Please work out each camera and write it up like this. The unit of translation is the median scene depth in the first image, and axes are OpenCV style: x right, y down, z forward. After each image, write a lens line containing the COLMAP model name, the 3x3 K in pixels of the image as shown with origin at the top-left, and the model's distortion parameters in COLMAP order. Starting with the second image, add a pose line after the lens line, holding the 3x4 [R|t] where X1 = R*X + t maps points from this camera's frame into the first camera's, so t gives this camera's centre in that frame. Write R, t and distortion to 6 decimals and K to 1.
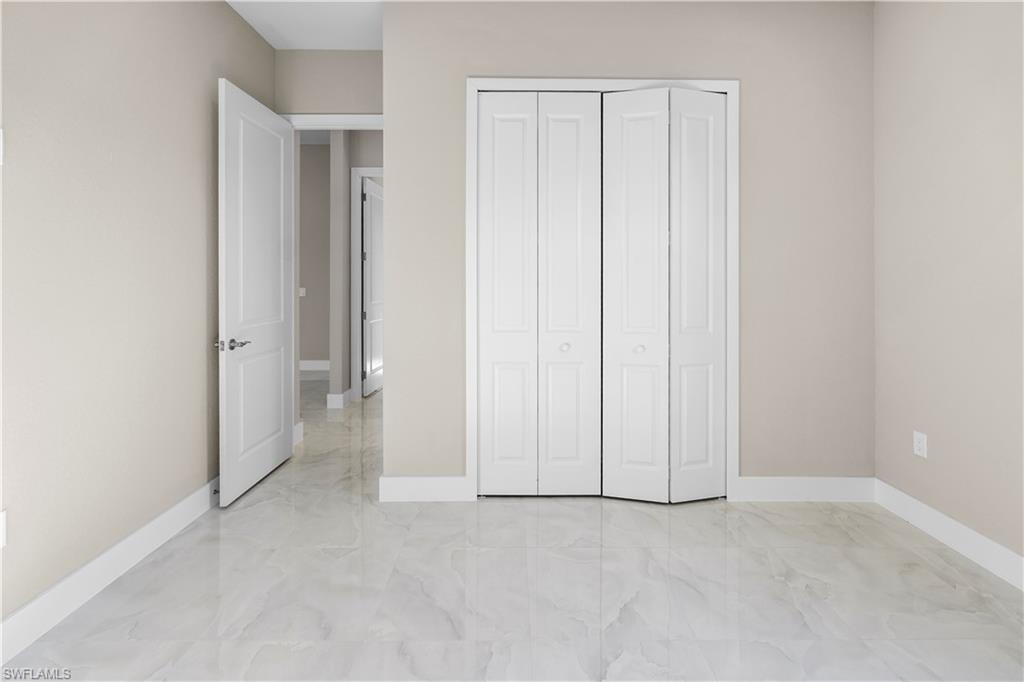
lens RADIAL K [[476.3, 0, 513.0], [0, 476.3, 278.6], [0, 0, 1]] dist [0.002255, 0.000069]
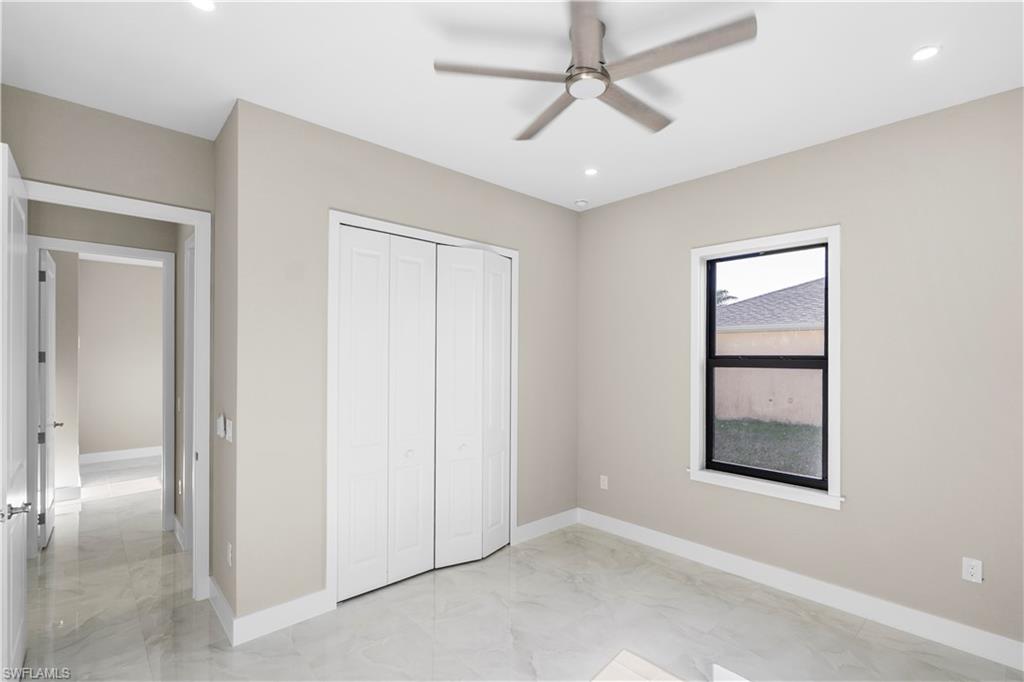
lens RADIAL K [[470.3, 0, 512.0], [0, 470.3, 356.5], [0, 0, 1]] dist [-0.001904, -0.000309]
pose [[0.742885, 0.002536, 0.669414, -0.490974], [-0.006566, 0.999972, 0.003497, -0.103978], [-0.669387, -0.006993, 0.742881, -0.041224]]
